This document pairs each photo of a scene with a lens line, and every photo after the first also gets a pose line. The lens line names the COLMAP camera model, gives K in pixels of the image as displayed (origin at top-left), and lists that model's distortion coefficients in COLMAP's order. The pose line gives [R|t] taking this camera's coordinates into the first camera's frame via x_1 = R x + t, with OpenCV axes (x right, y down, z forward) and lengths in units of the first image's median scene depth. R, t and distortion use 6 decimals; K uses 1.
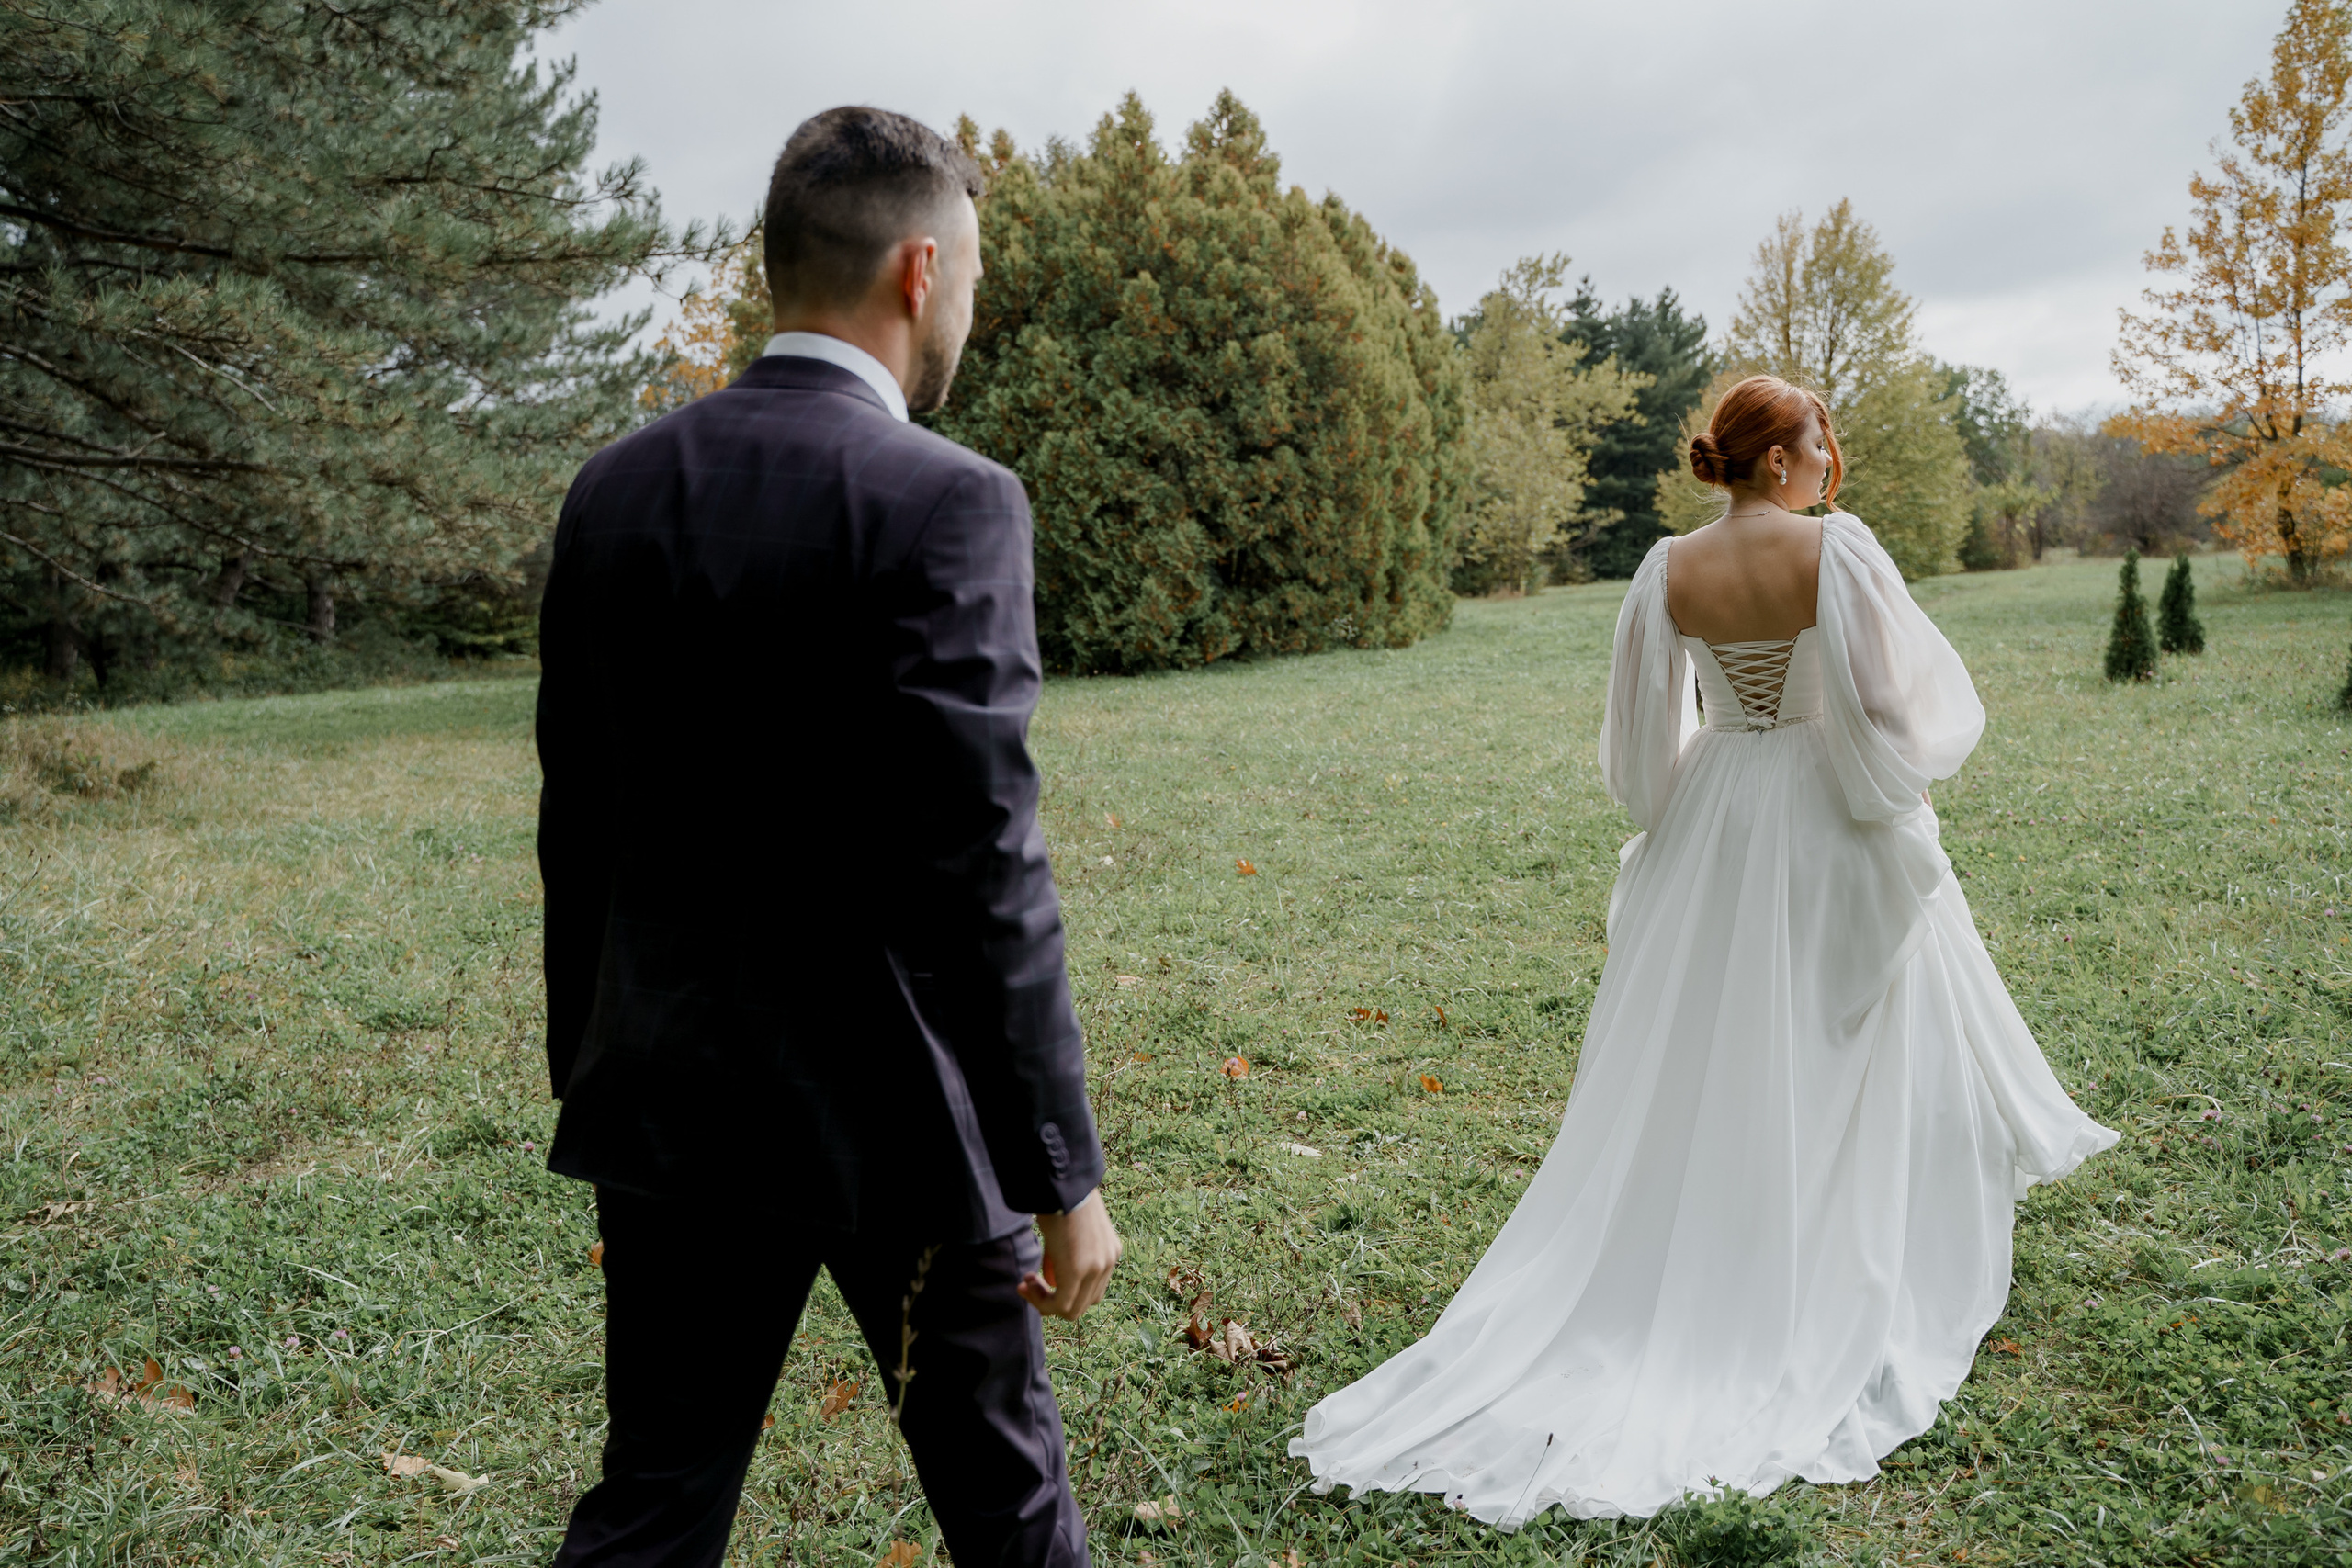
lens RADIAL K [[1989.0, 0, 1166.2], [0, 1989.0, 778.0], [0, 0, 1]] dist [-0.139963, 0.125122]
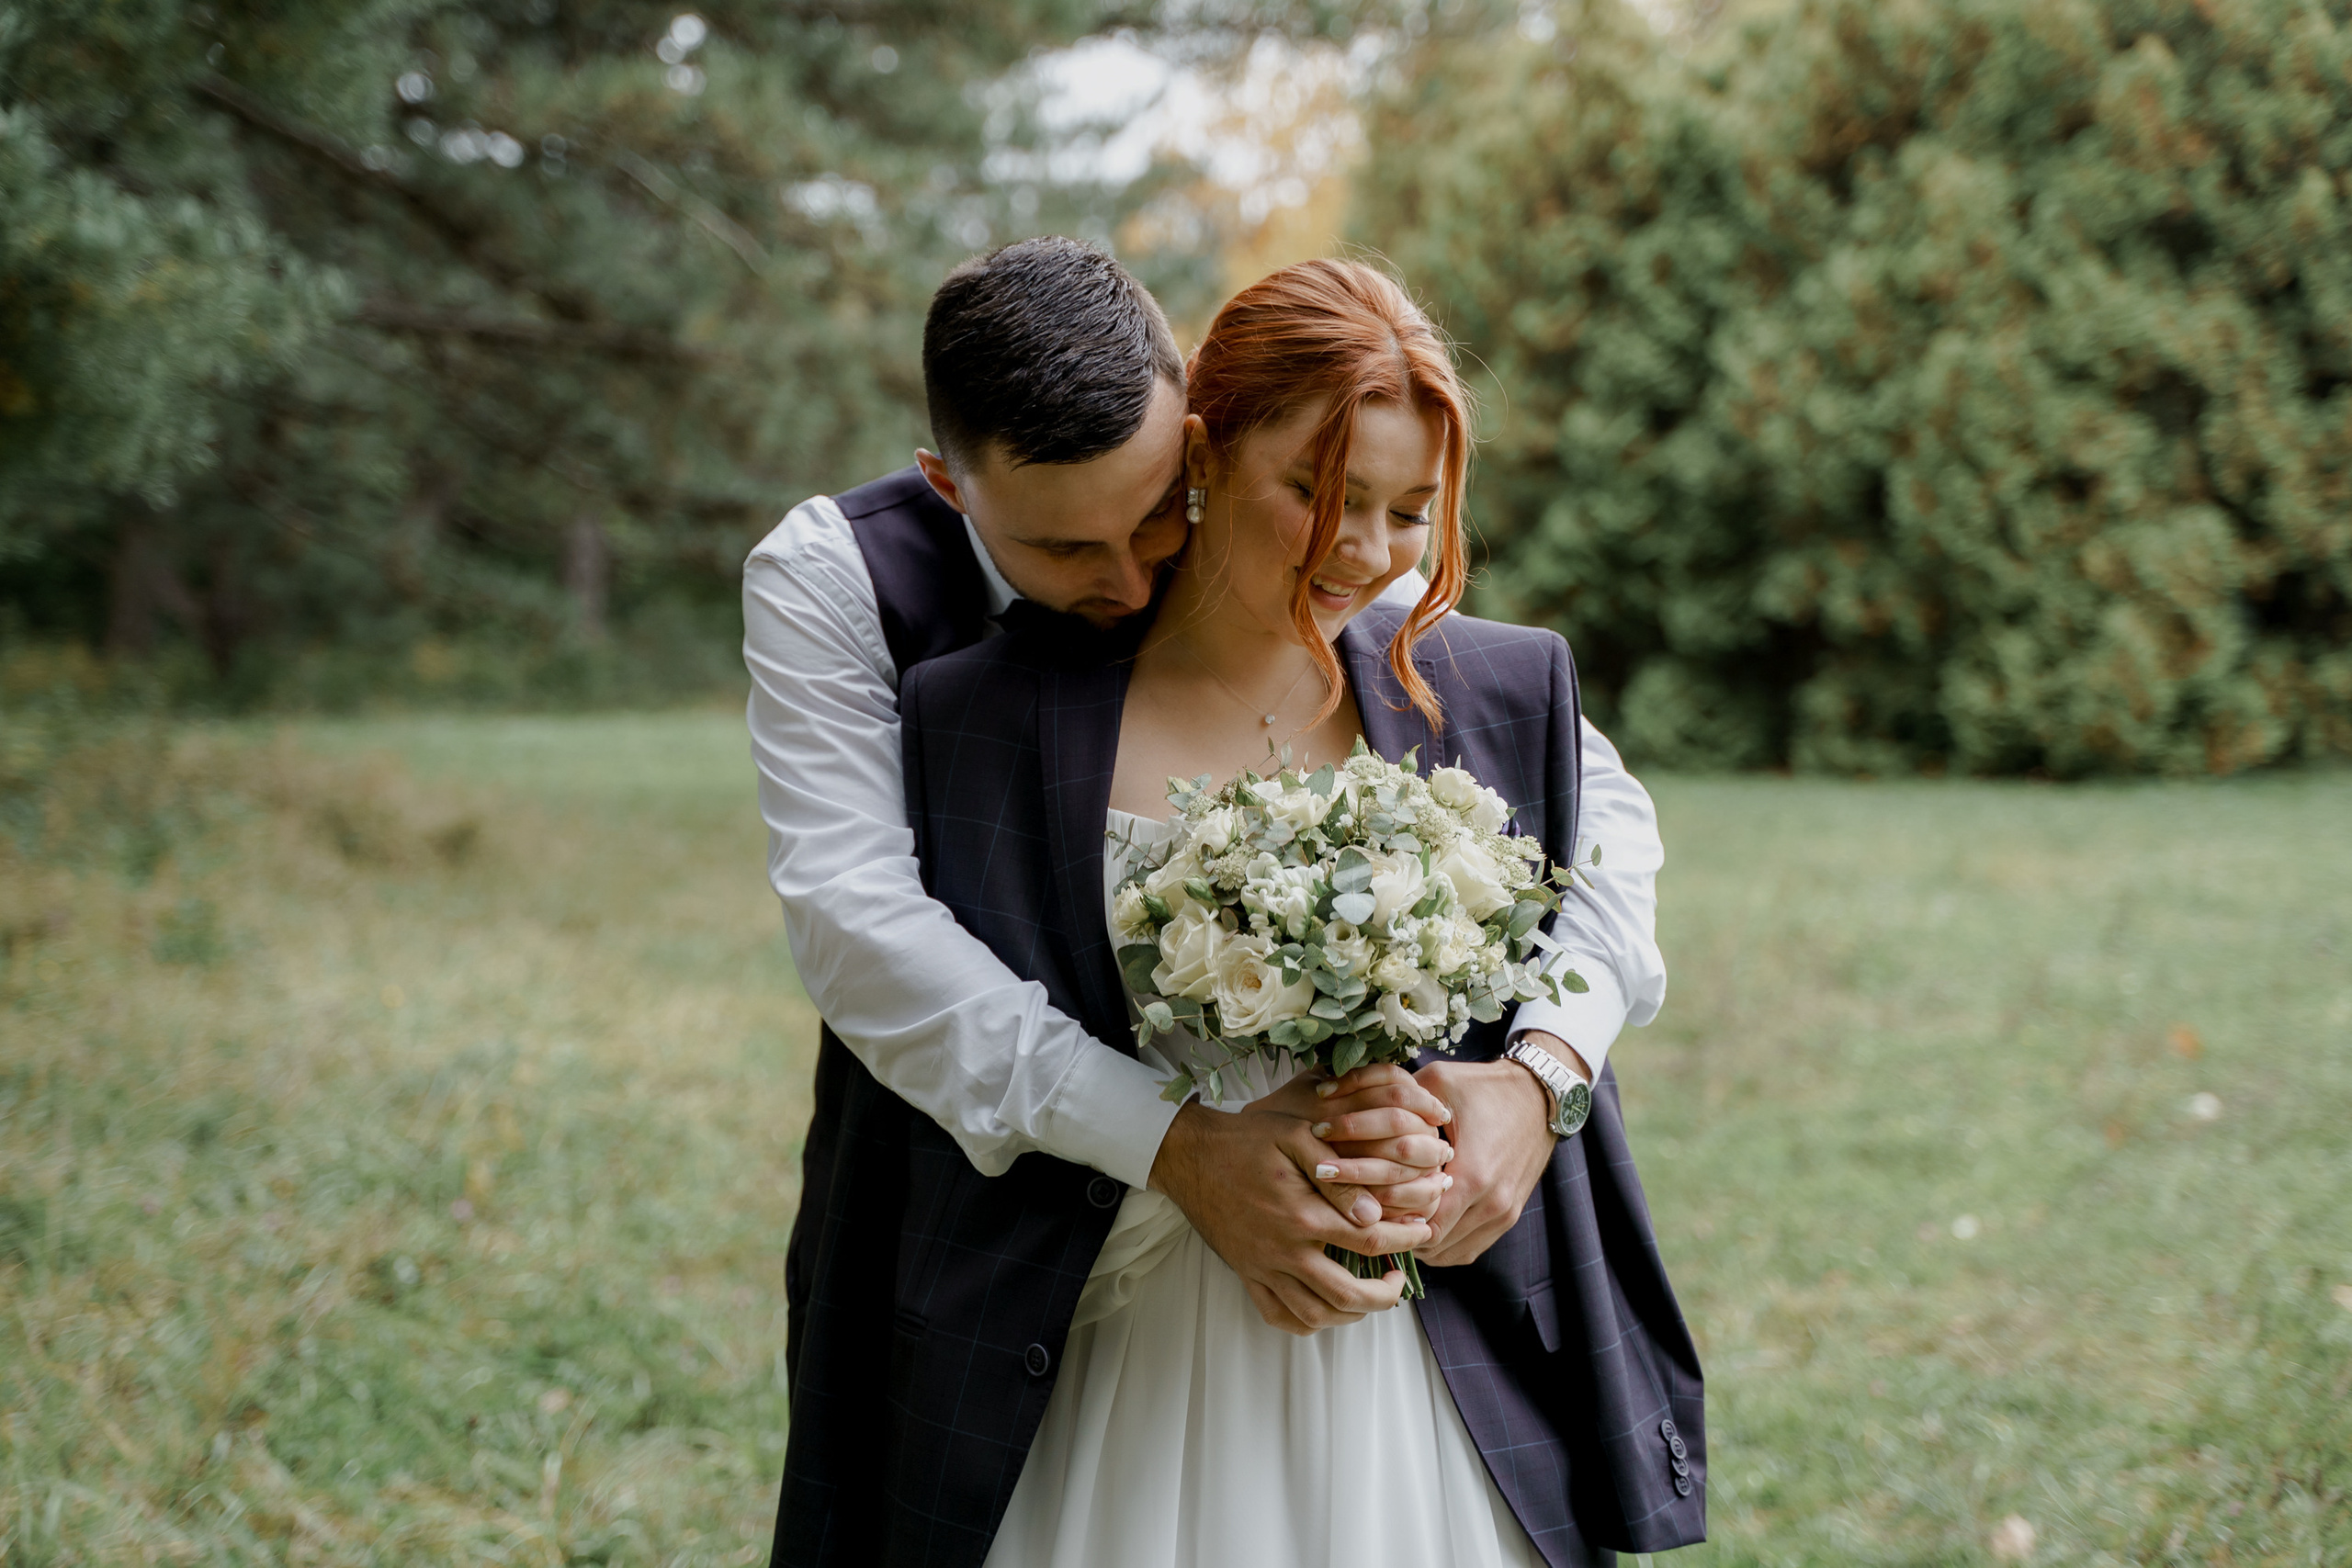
lens RADIAL K [[3669.5, 0, 1140.0], [0, 3669.5, 809.3], [0, 0, 1]] dist [0.158110, 0.059055]
pose [[0.971429, 0.066371, -0.227862, -0.032541], [-0.075025, 0.996745, -0.029520, 0.003751], [0.225161, 0.045772, 0.973246, -0.049887]]
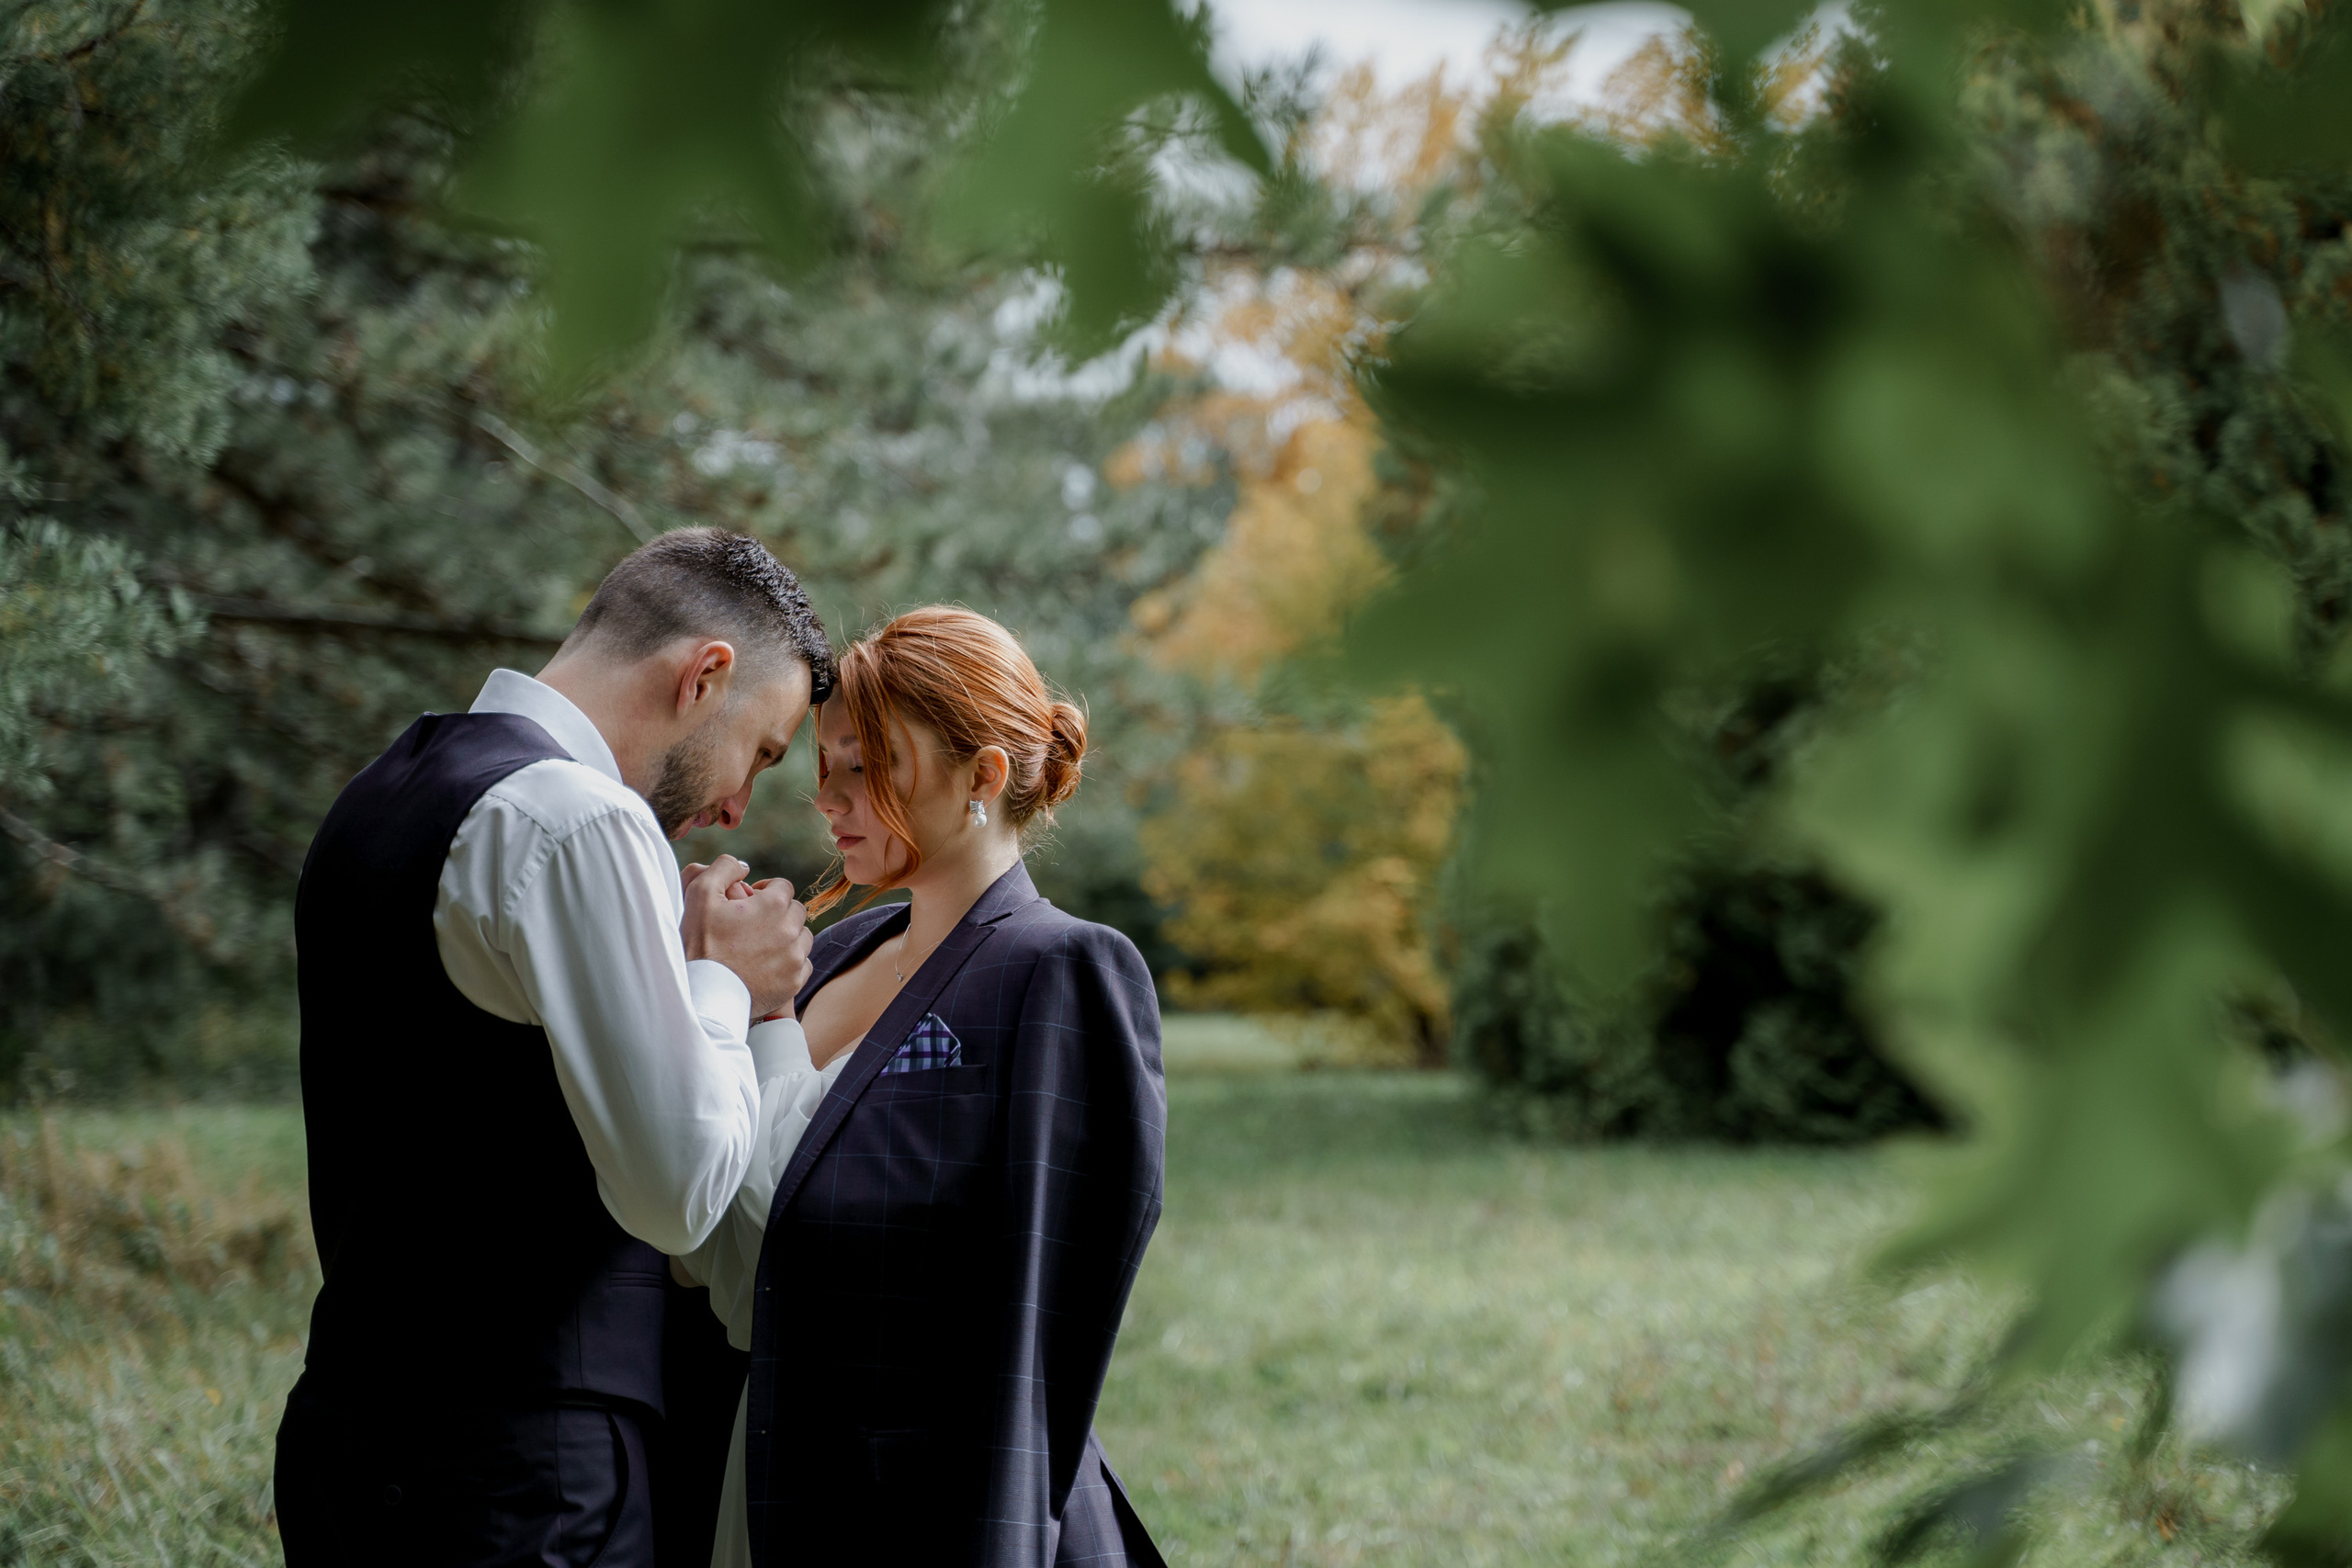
lens RADIAL K [[4935.2, 0, 1039.7], [0, 4935.2, 784.5], [0, 0, 1]] dist [0.110371, -0.023248]
pose [[0.966498, 0.028647, -0.255071, -0.007562], [-0.059871, 0.991501, -0.115505, 0.010287], [0.249594, 0.126907, 0.959999, -0.116608]]
